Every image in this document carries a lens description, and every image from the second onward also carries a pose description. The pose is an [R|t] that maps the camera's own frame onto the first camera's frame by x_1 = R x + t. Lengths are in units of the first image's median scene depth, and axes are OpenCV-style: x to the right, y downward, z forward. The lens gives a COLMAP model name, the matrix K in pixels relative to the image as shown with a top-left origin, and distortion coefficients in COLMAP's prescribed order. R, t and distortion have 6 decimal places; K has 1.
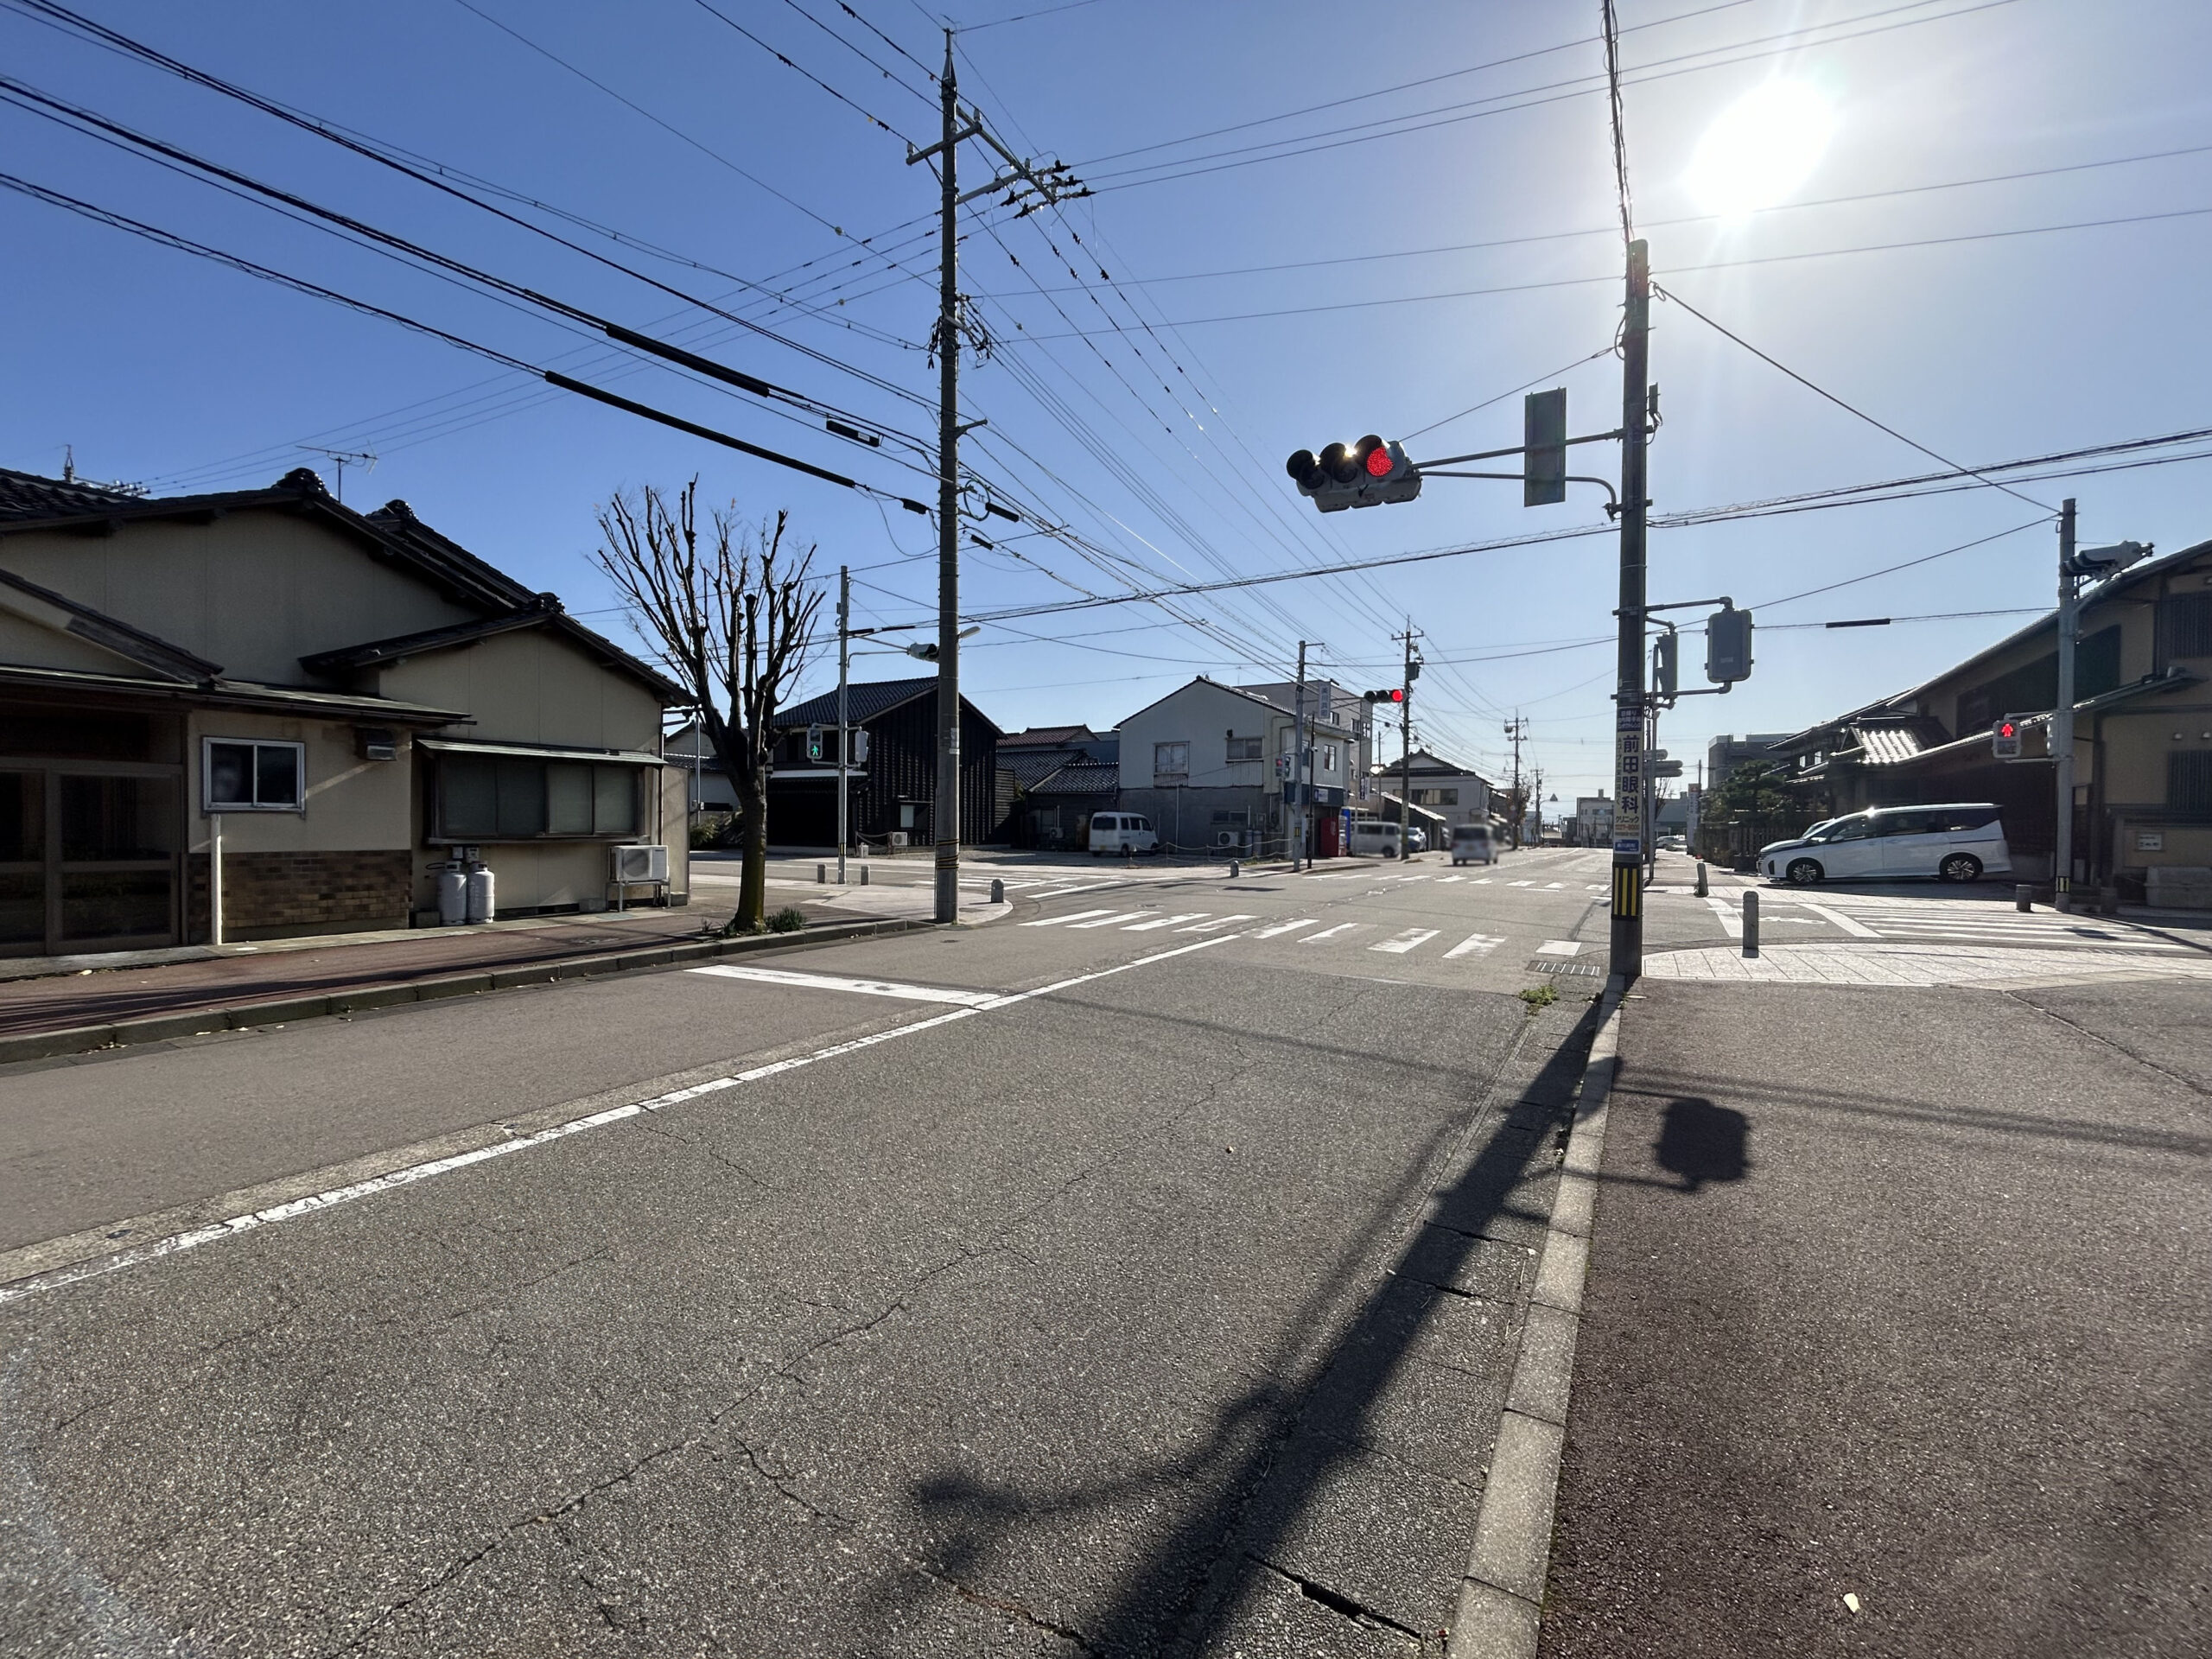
lens RADIAL K [[883.0, 0, 1100.2], [0, 883.0, 835.6], [0, 0, 1]] dist [0.001698, 0.000419]
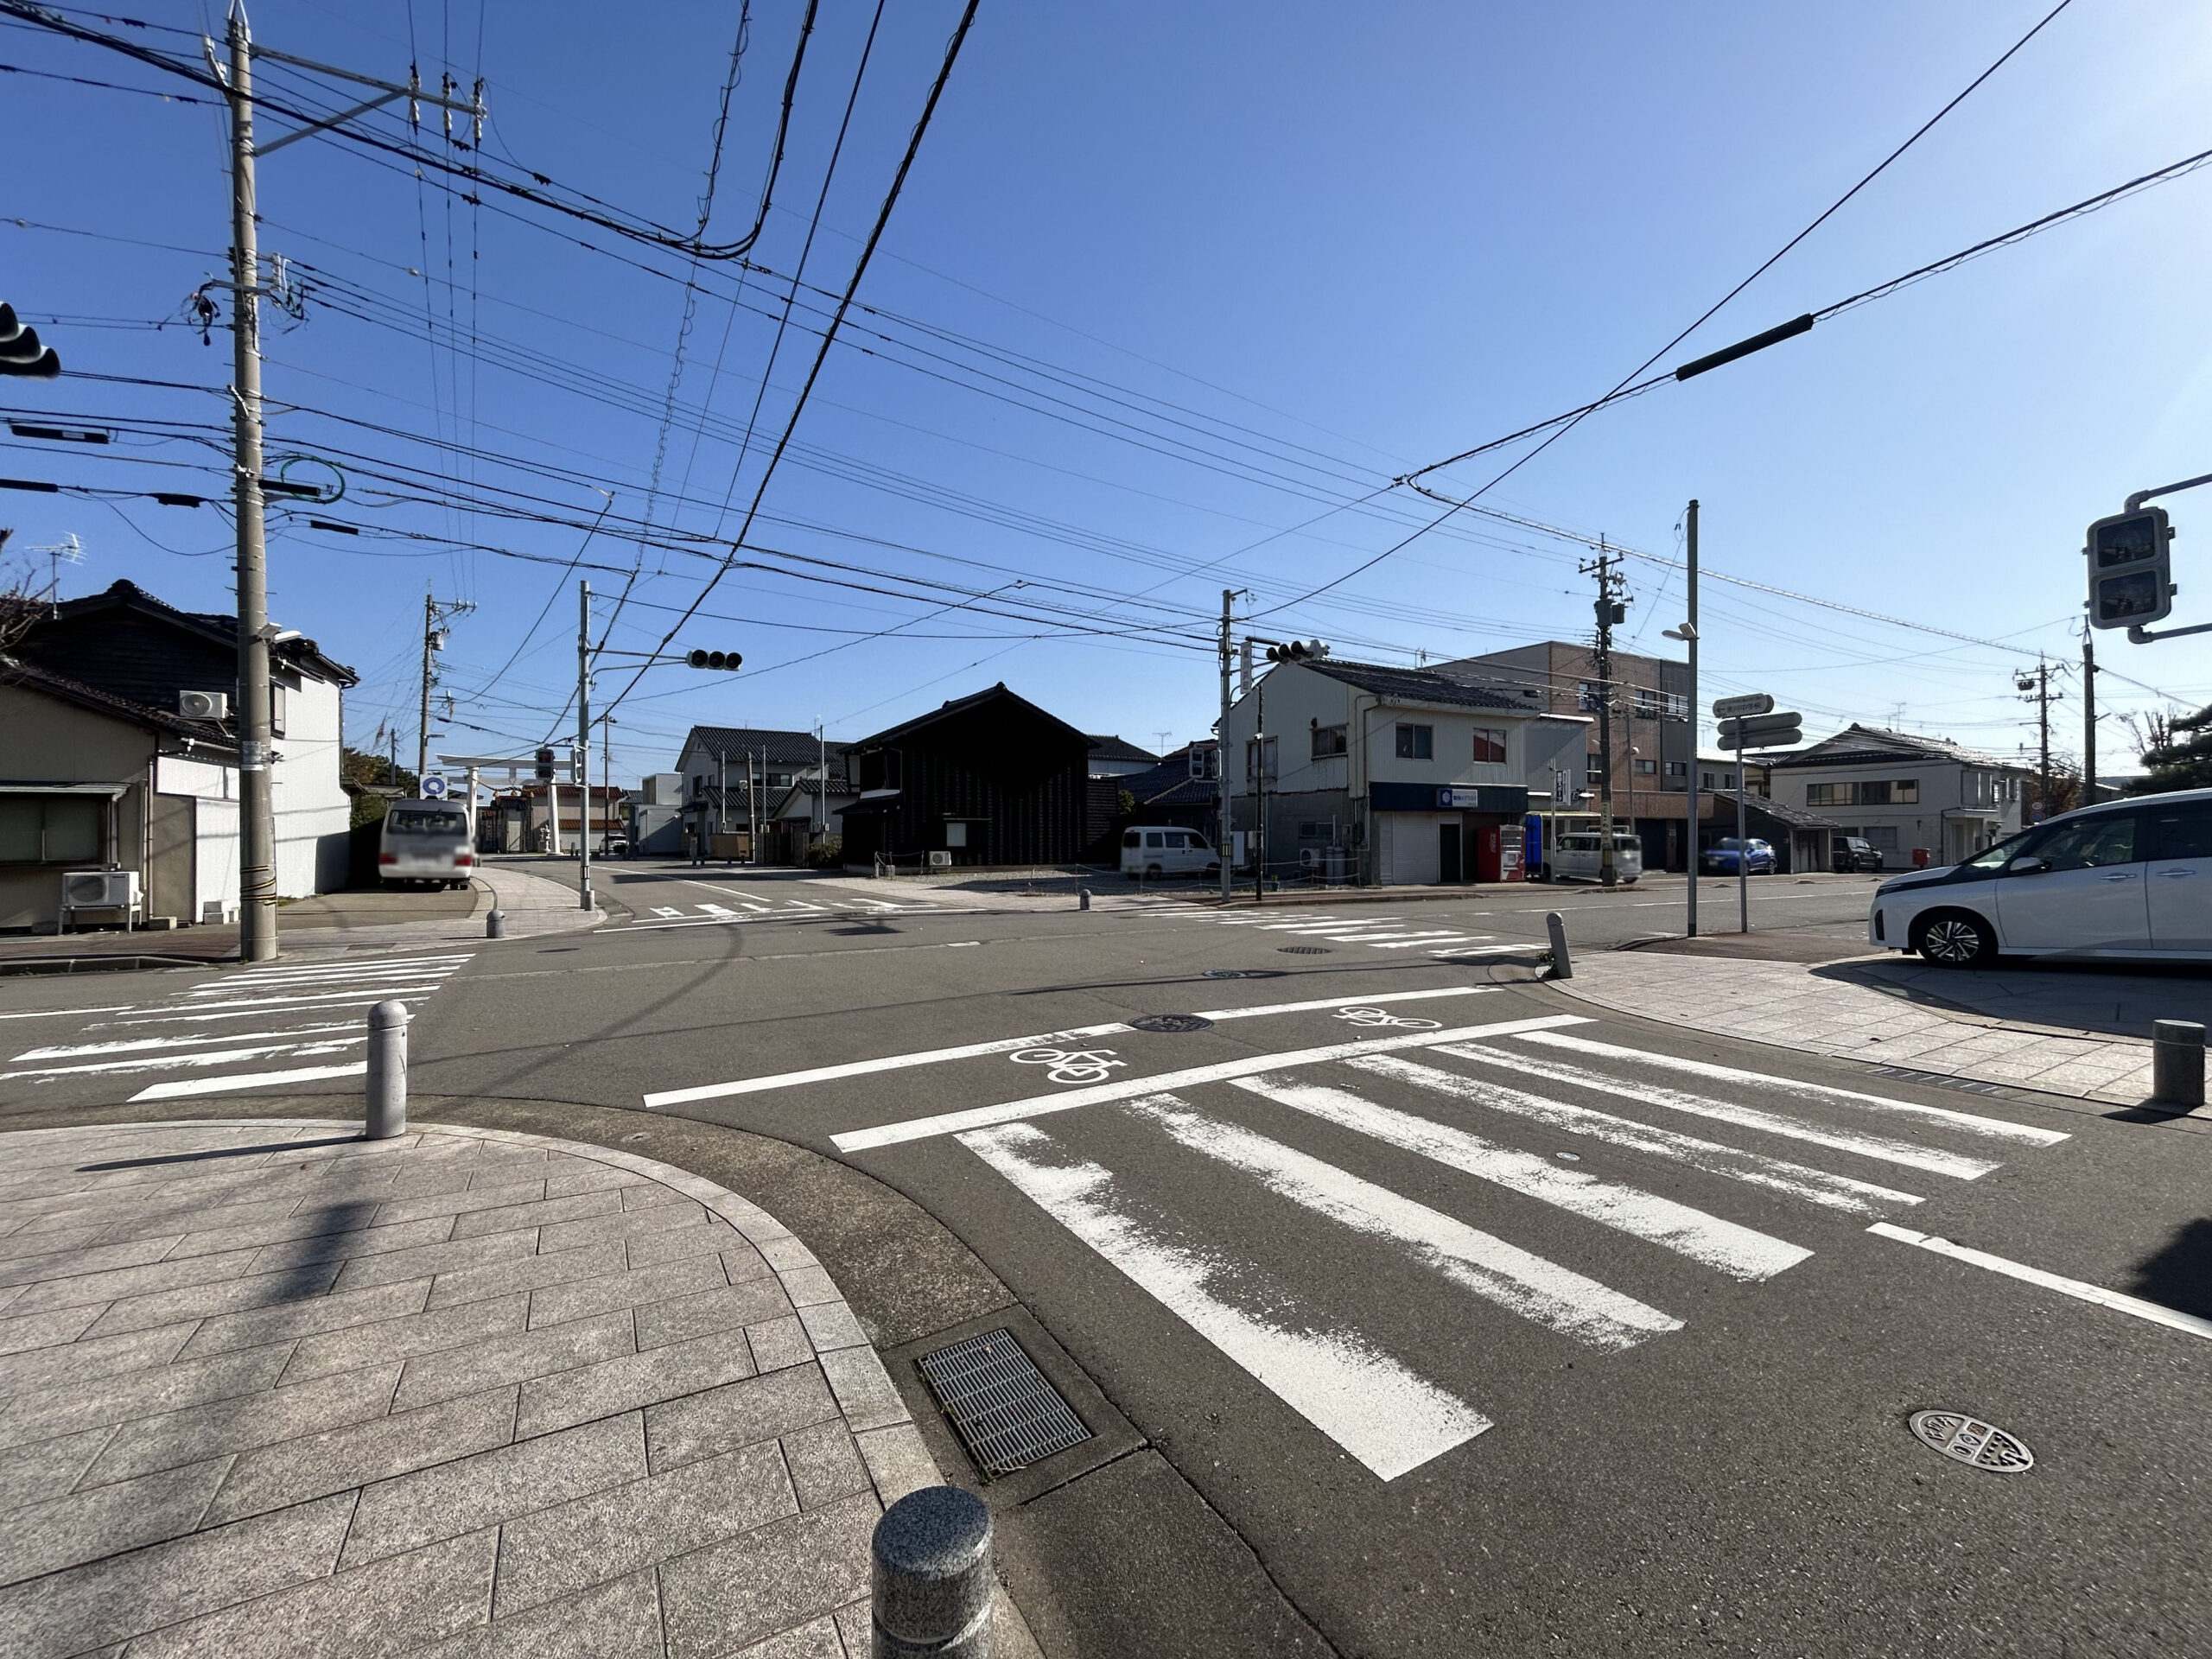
lens RADIAL K [[883.0, 0, 1111.8], [0, 883.0, 838.9], [0, 0, 1]] dist [0.001698, 0.000419]
pose [[0.878141, -0.011035, -0.478275, 0.385606], [0.004801, 0.999887, -0.014255, -0.002854], [0.478378, 0.010221, 0.878094, 0.241467]]
